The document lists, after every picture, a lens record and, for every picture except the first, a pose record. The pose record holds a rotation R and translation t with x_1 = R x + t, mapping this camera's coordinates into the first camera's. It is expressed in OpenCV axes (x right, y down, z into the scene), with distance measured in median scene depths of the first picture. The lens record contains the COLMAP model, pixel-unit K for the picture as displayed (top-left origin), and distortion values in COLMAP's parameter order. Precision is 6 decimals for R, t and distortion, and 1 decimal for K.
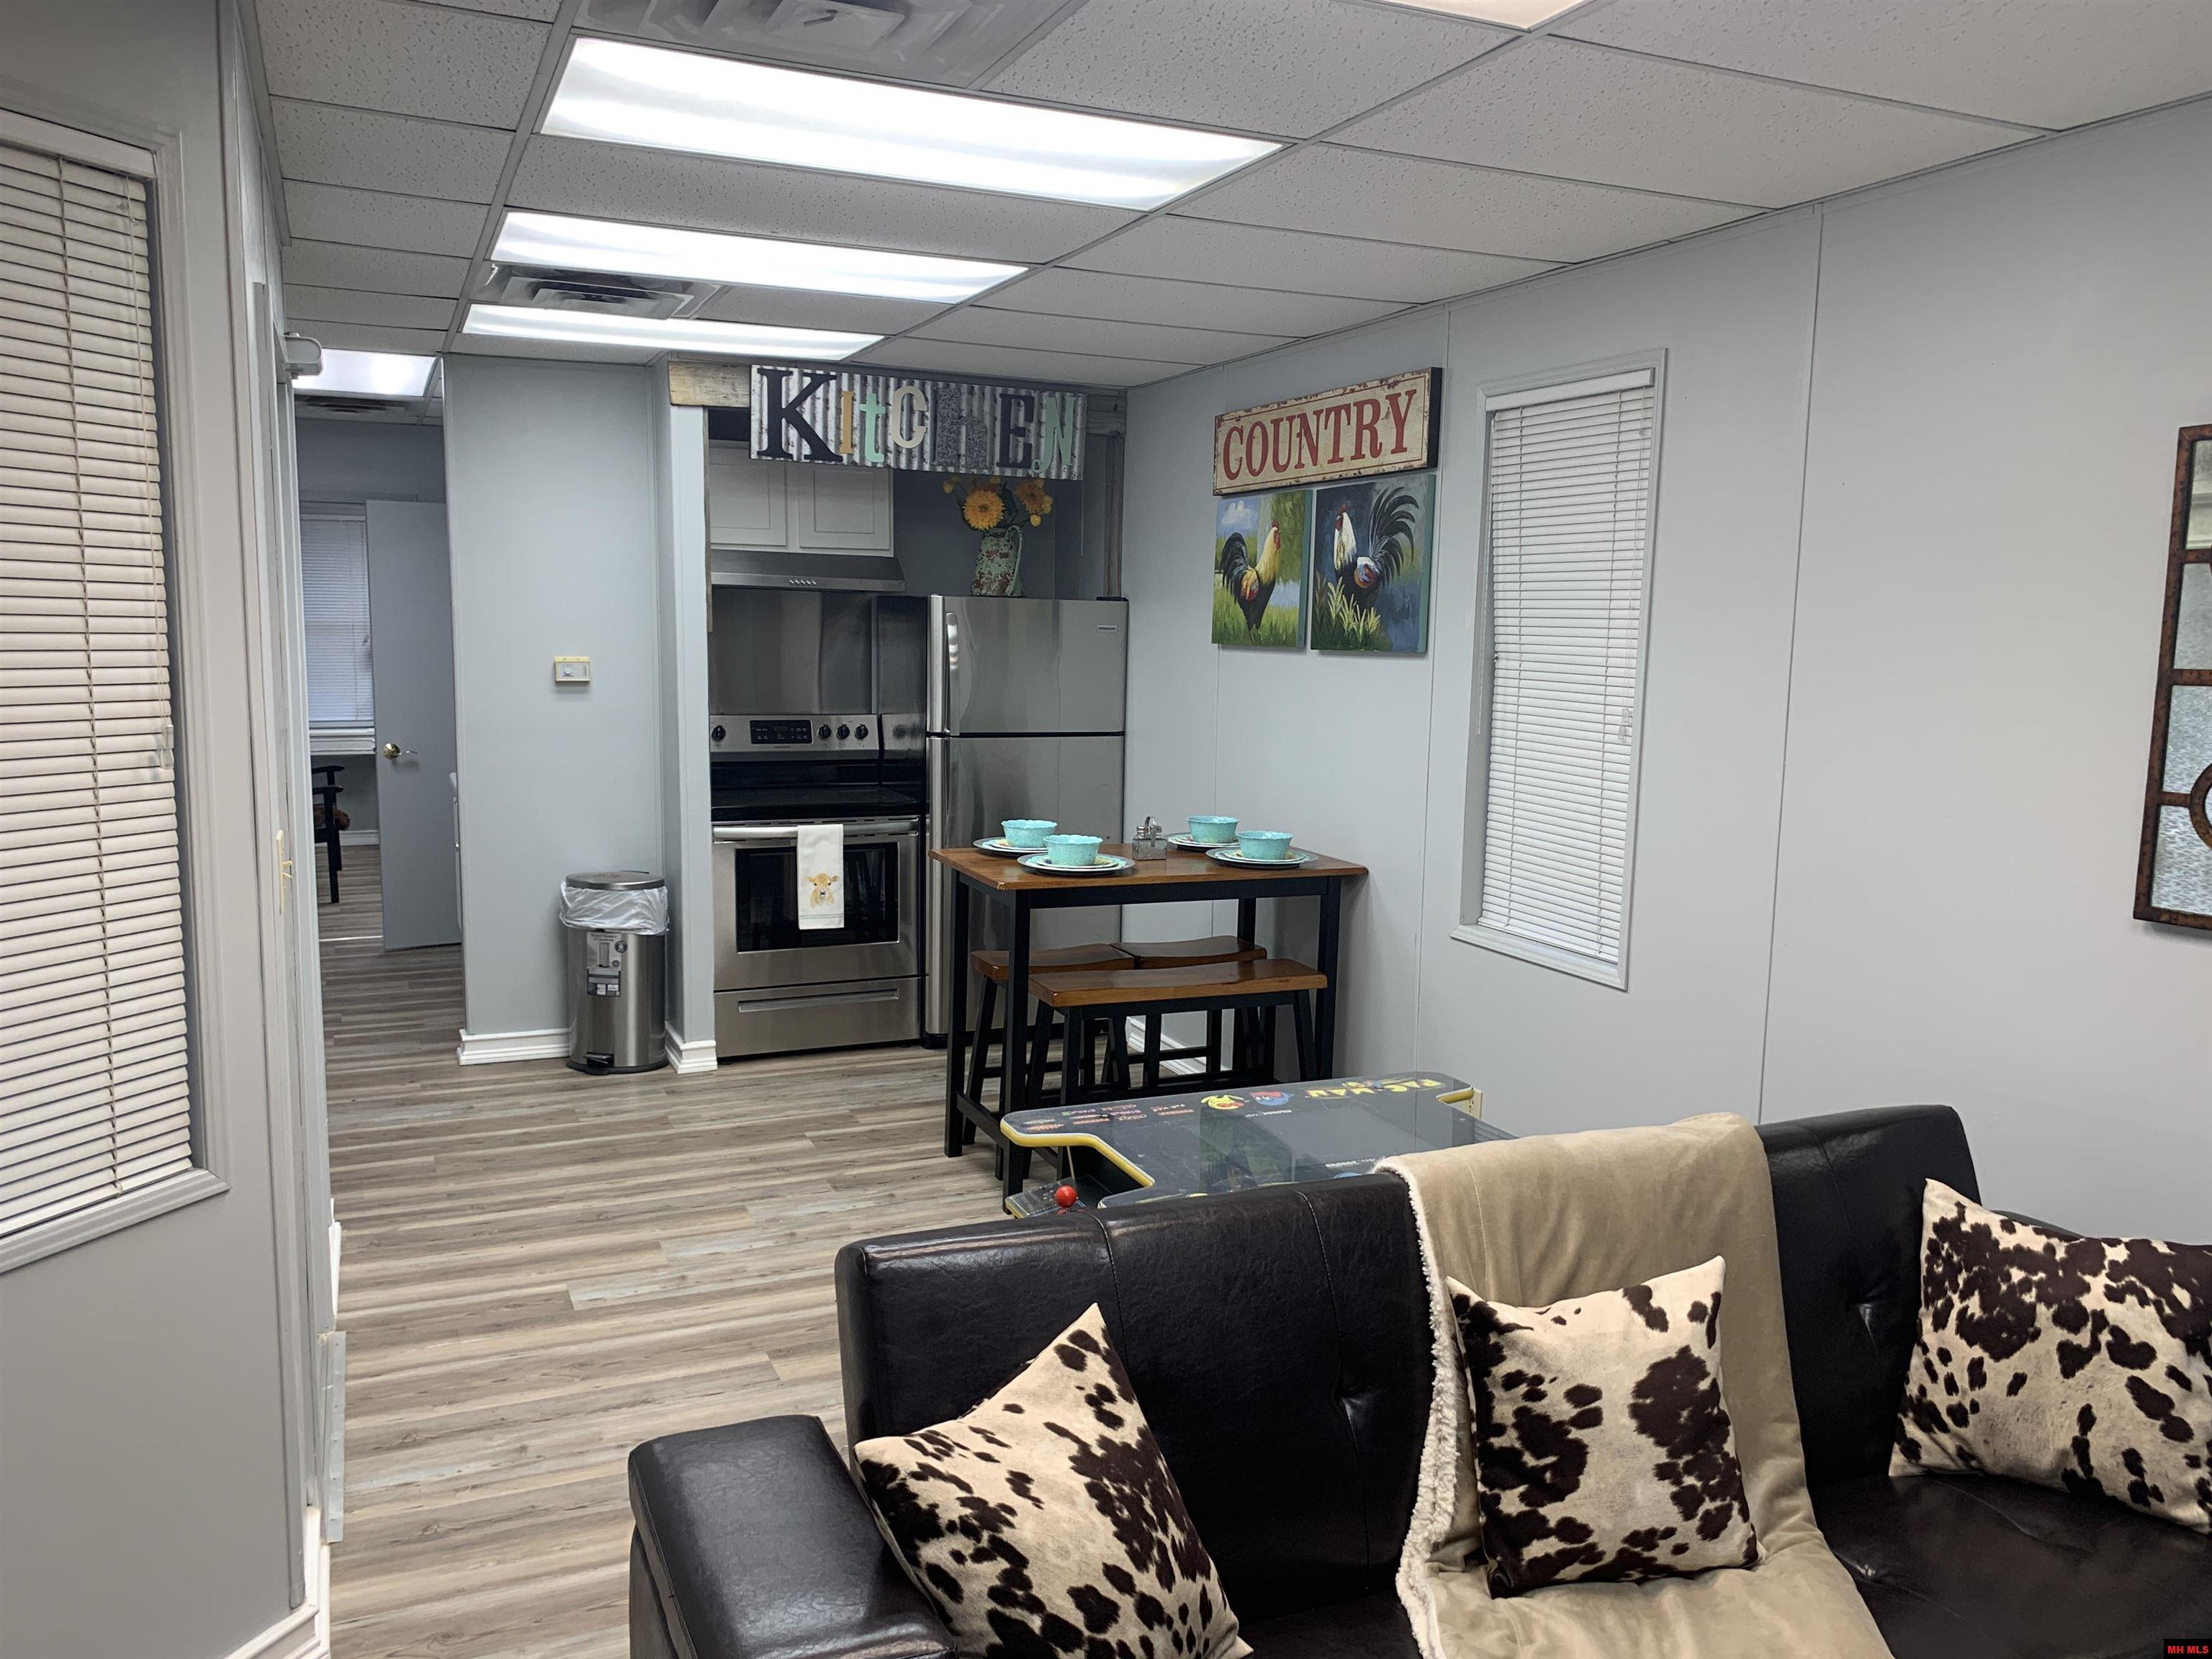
lens RADIAL K [[1663.1, 0, 1114.6], [0, 1663.1, 929.5], [0, 0, 1]] dist [0.012748, -0.008547]
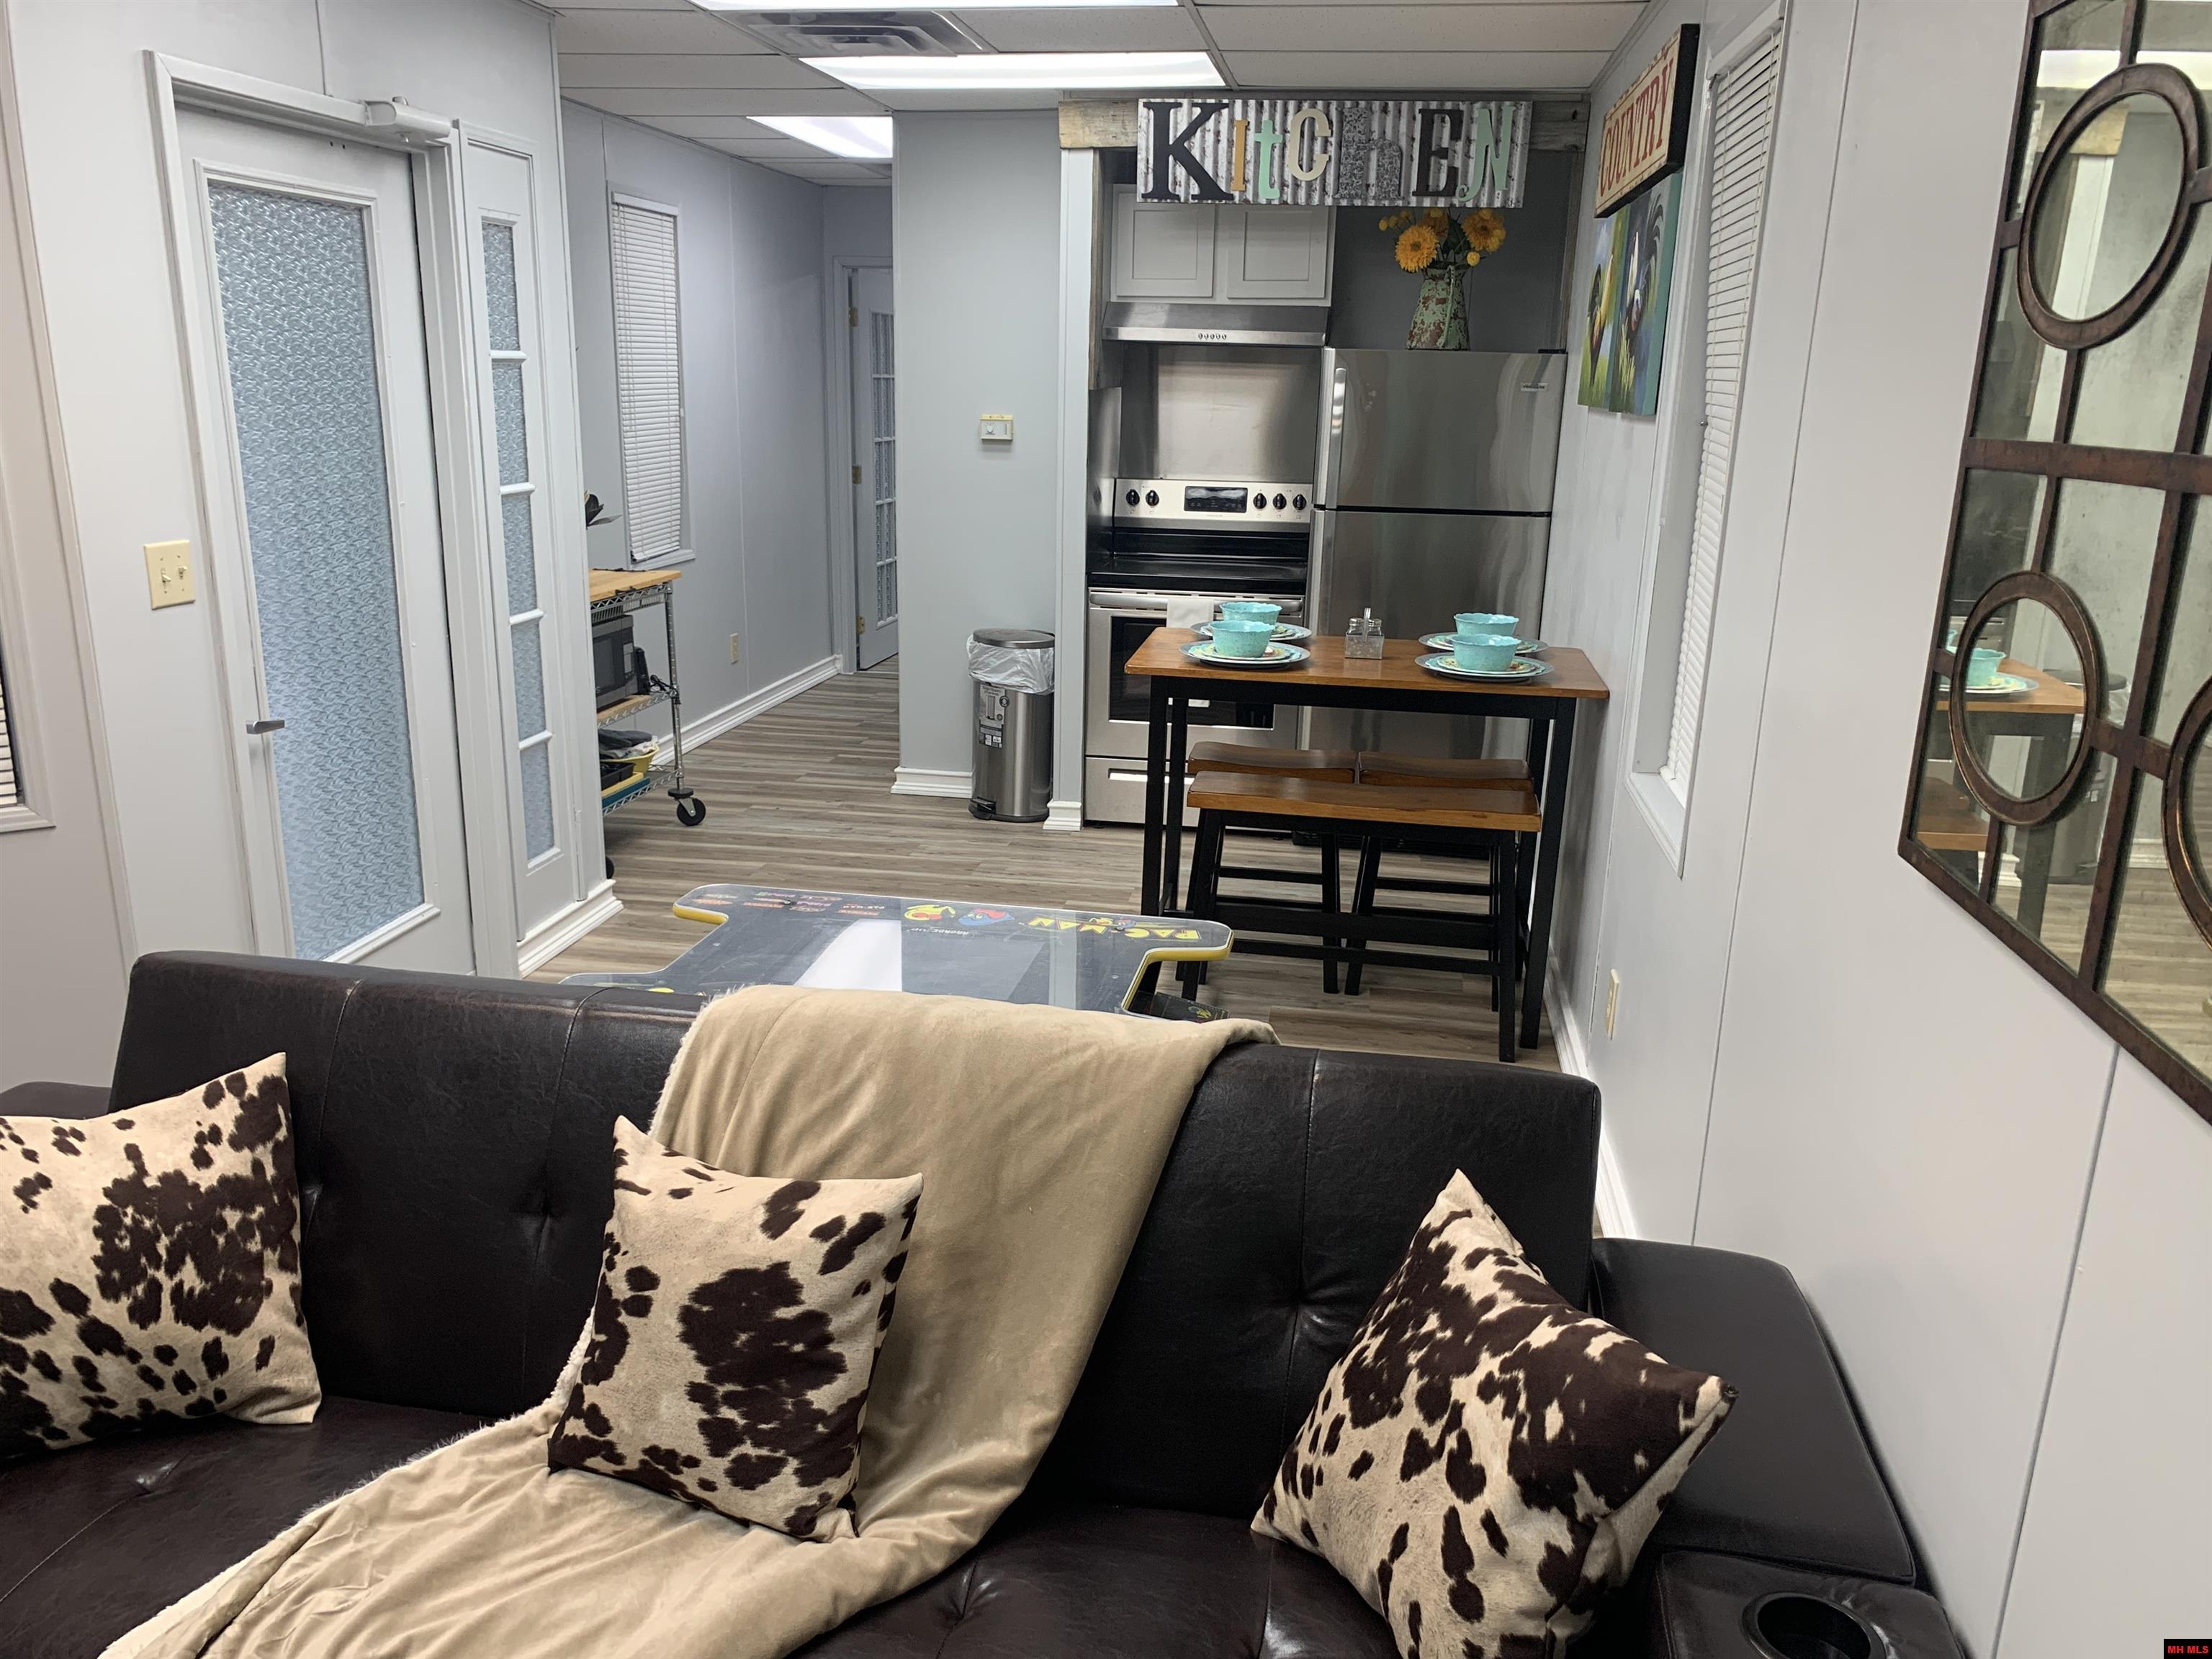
lens RADIAL K [[1675.7, 0, 1098.5], [0, 1675.7, 894.4], [0, 0, 1]] dist [0.006404, 0.001324]
pose [[0.835690, 0.163615, -0.524264, 0.334637], [-0.105560, 0.984646, 0.139028, -0.022559], [0.538962, -0.060844, 0.840130, 0.153938]]
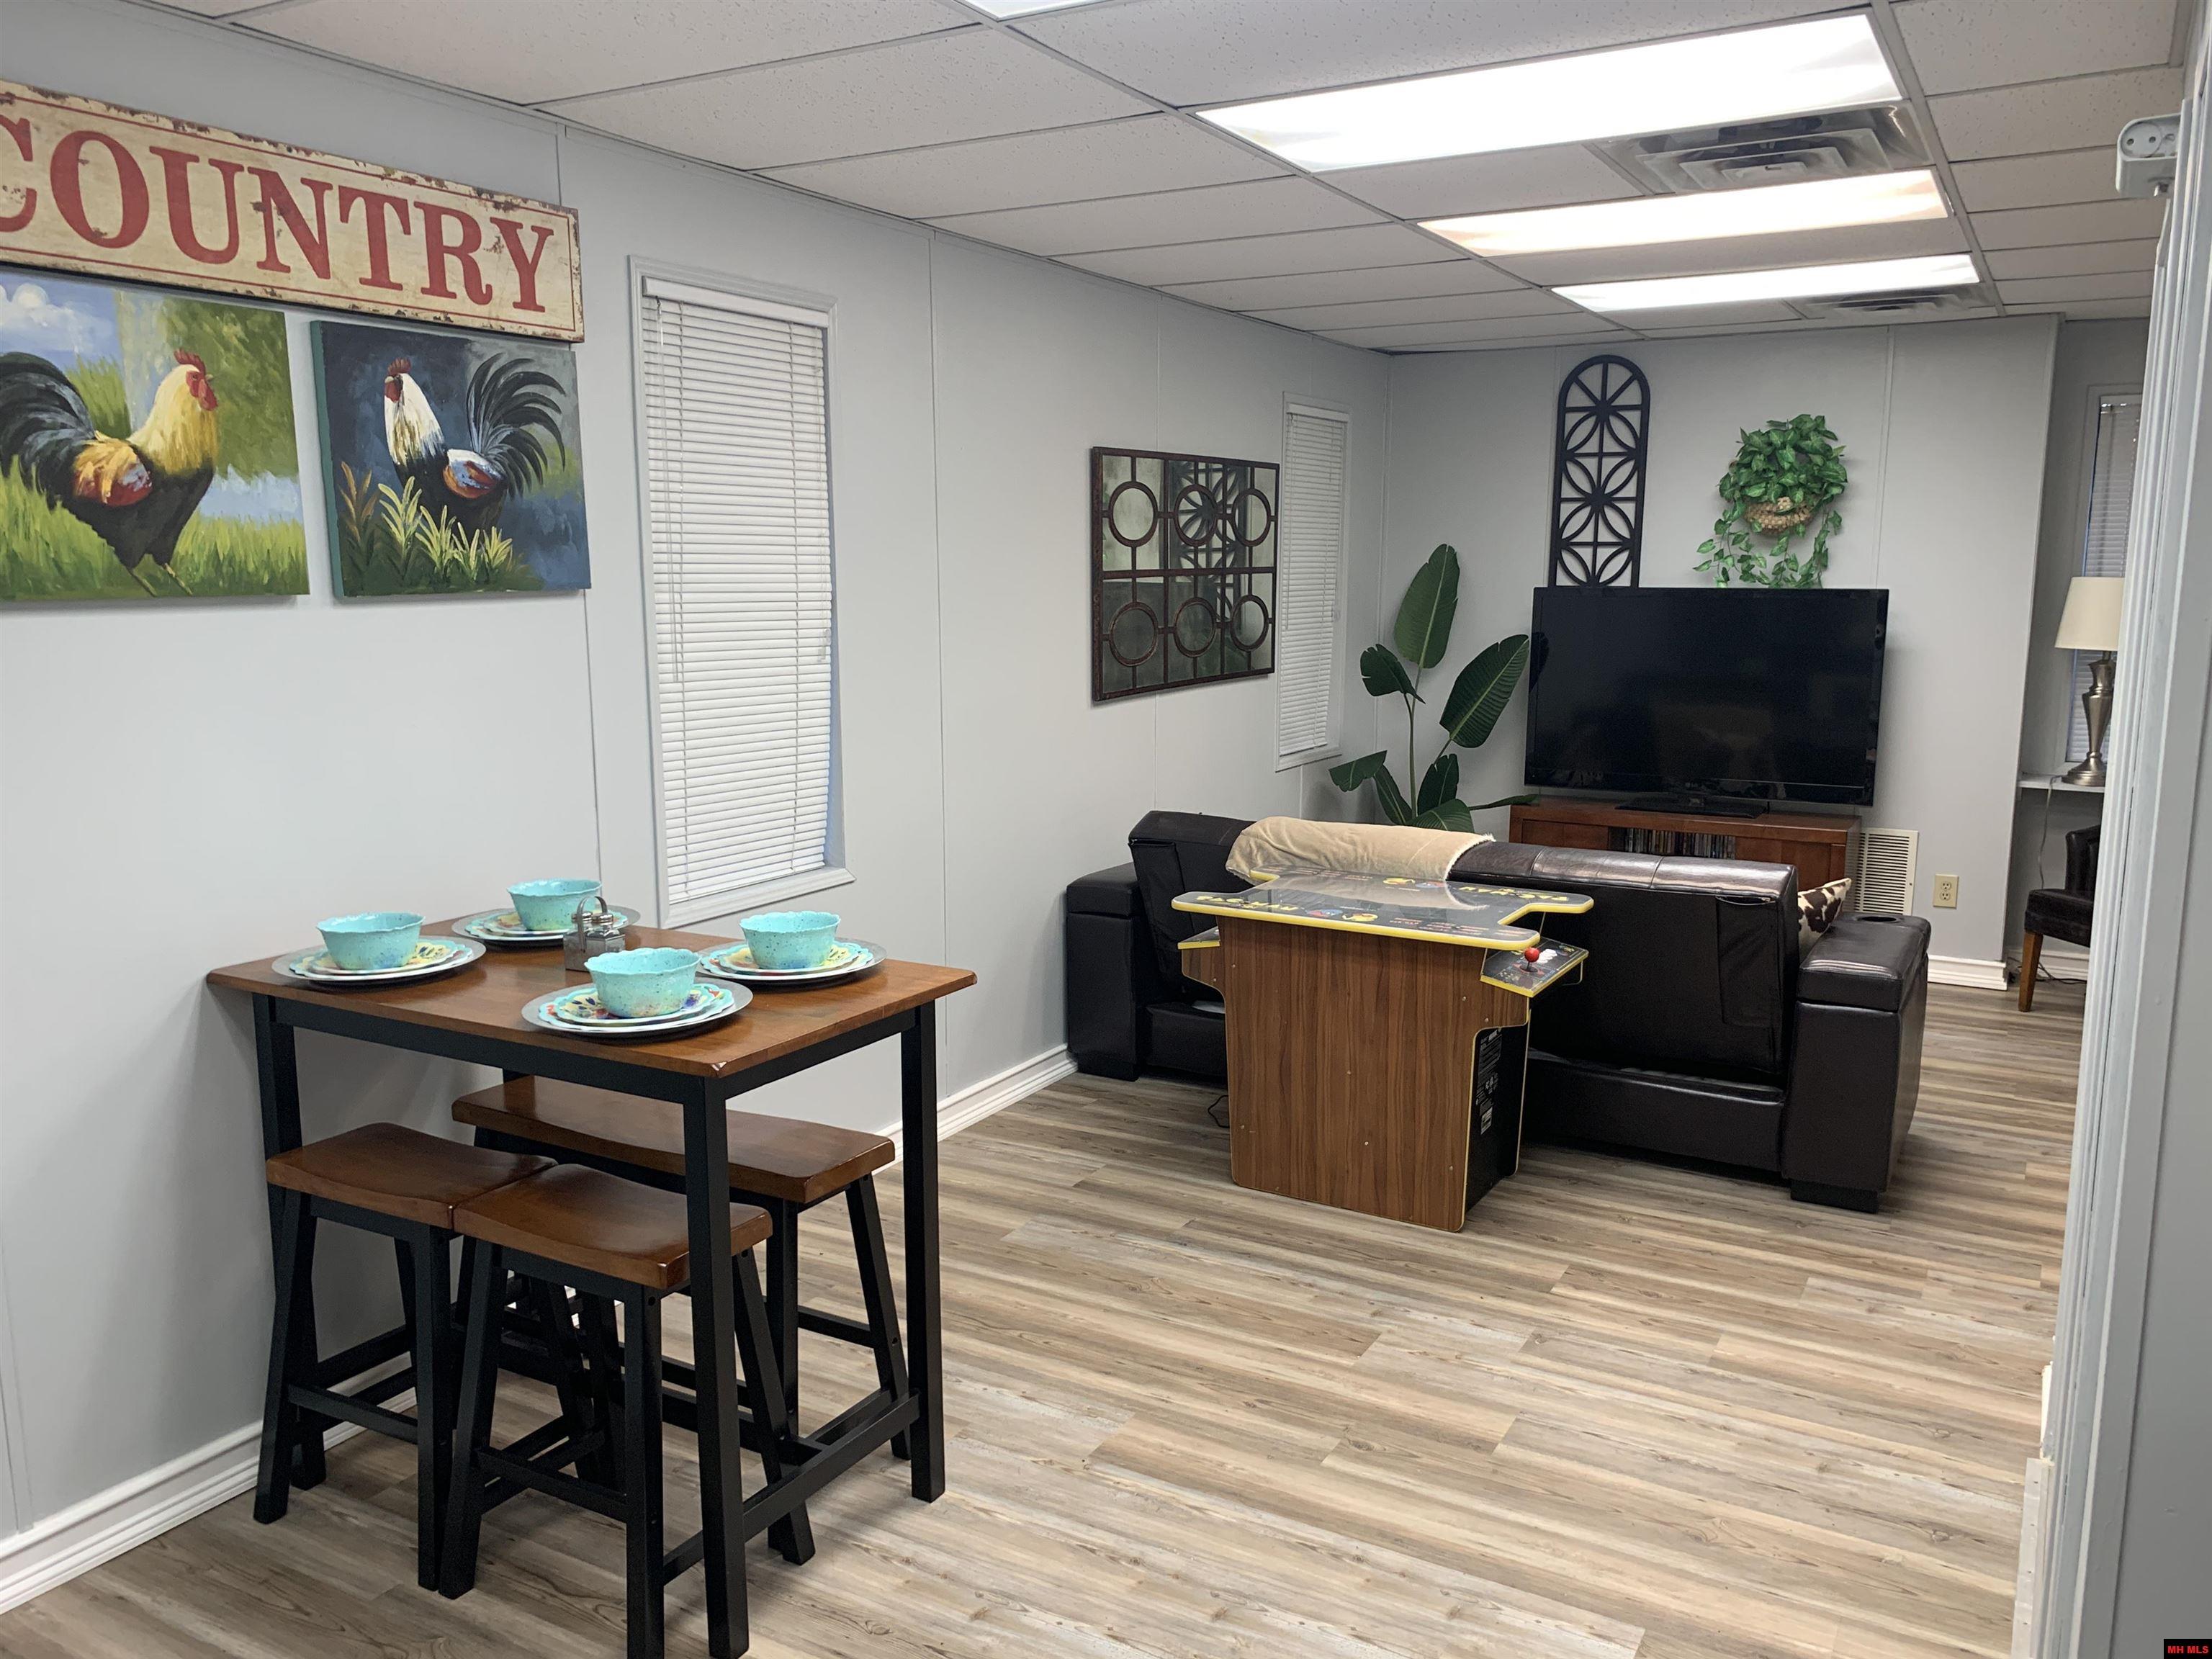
lens RADIAL K [[1683.5, 0, 1106.0], [0, 1683.5, 829.5], [0, 0, 1]] dist [0.015229, -0.007276]
pose [[-0.583946, -0.148716, 0.798054, -0.463384], [0.136449, 0.951109, 0.277079, -0.194851], [-0.800243, 0.270693, -0.535105, 1.004404]]
